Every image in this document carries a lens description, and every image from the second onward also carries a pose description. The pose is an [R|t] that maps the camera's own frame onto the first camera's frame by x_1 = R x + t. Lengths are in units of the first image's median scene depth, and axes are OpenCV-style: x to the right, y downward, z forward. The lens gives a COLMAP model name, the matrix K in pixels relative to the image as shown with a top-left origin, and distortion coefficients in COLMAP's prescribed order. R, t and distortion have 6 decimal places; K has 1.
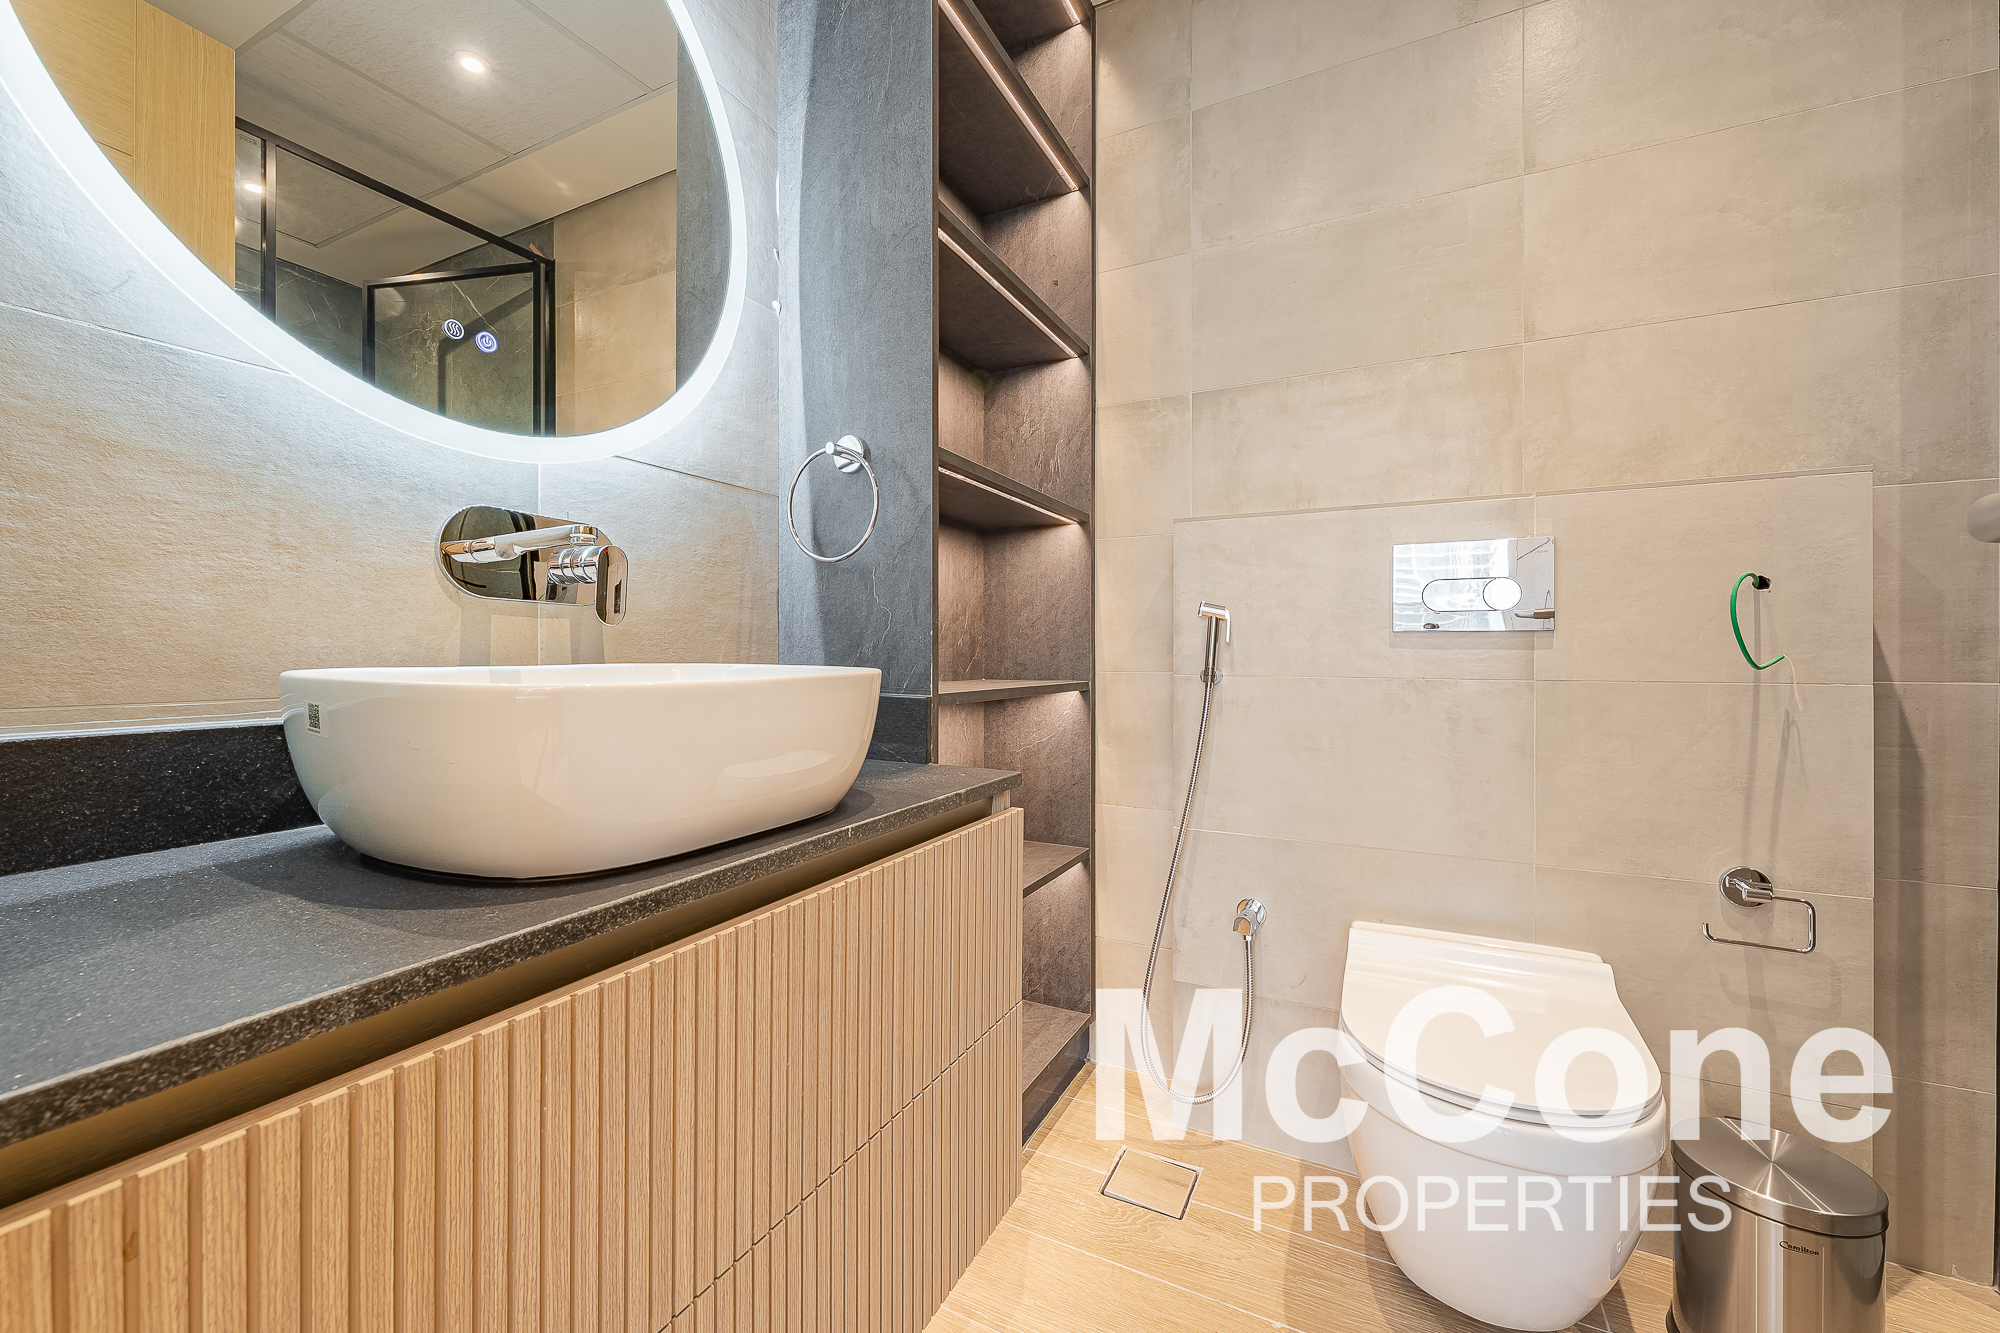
lens RADIAL K [[797.8, 0, 1000.0], [0, 797.8, 666.5], [0, 0, 1]] dist [-0.000487, -0.000015]
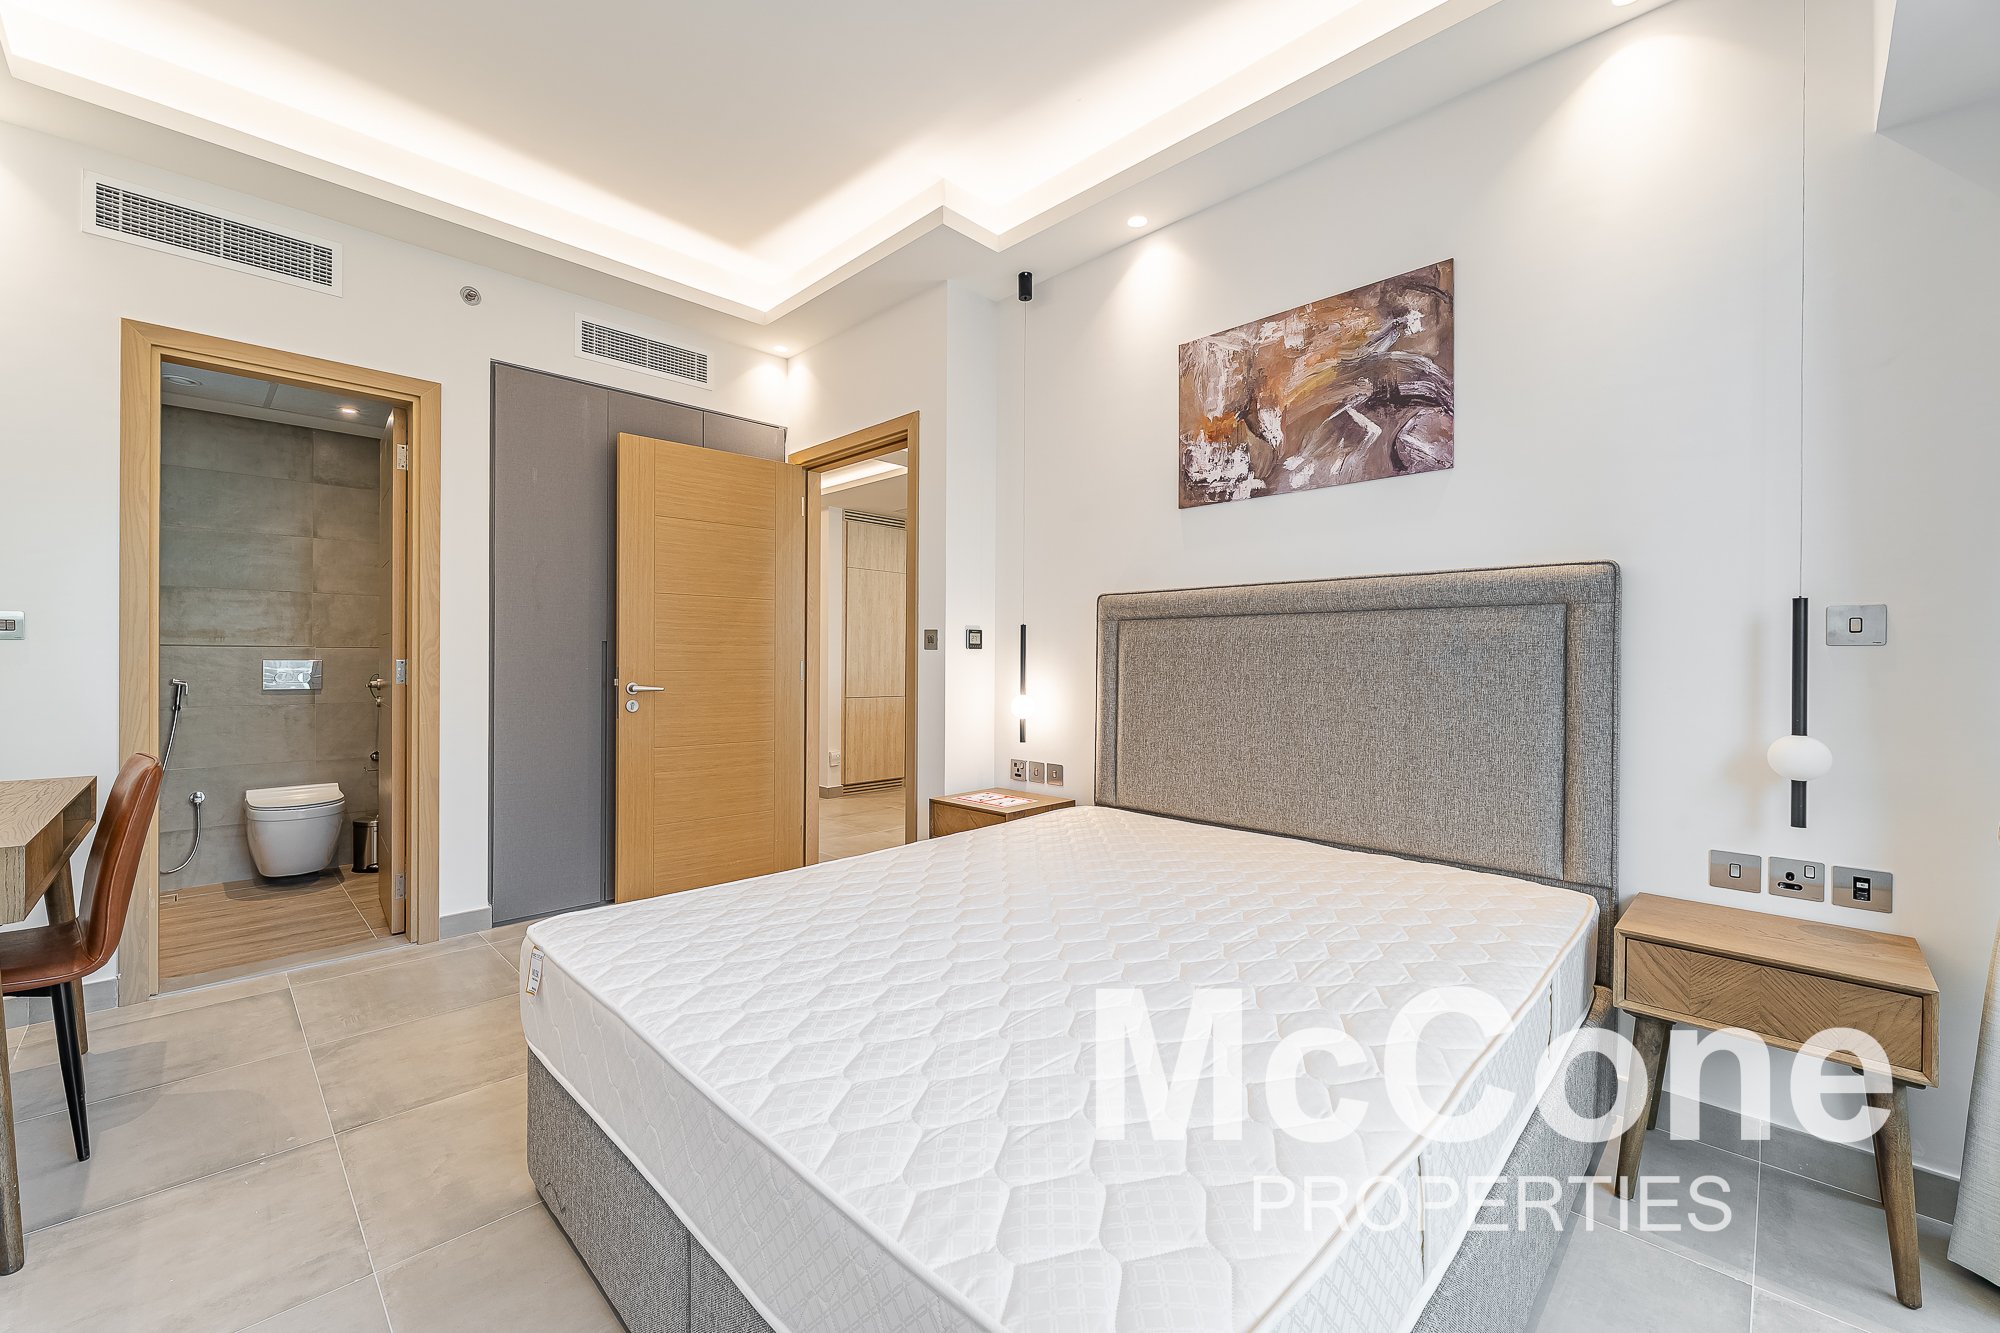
lens RADIAL K [[797.8, 0, 1000.0], [0, 797.8, 666.5], [0, 0, 1]] dist [-0.000487, -0.000015]
pose [[0.305322, -0.001333, 0.952248, -1.448913], [-0.002144, 0.999996, 0.002088, -0.135818], [-0.952247, -0.002679, 0.305318, -2.440825]]
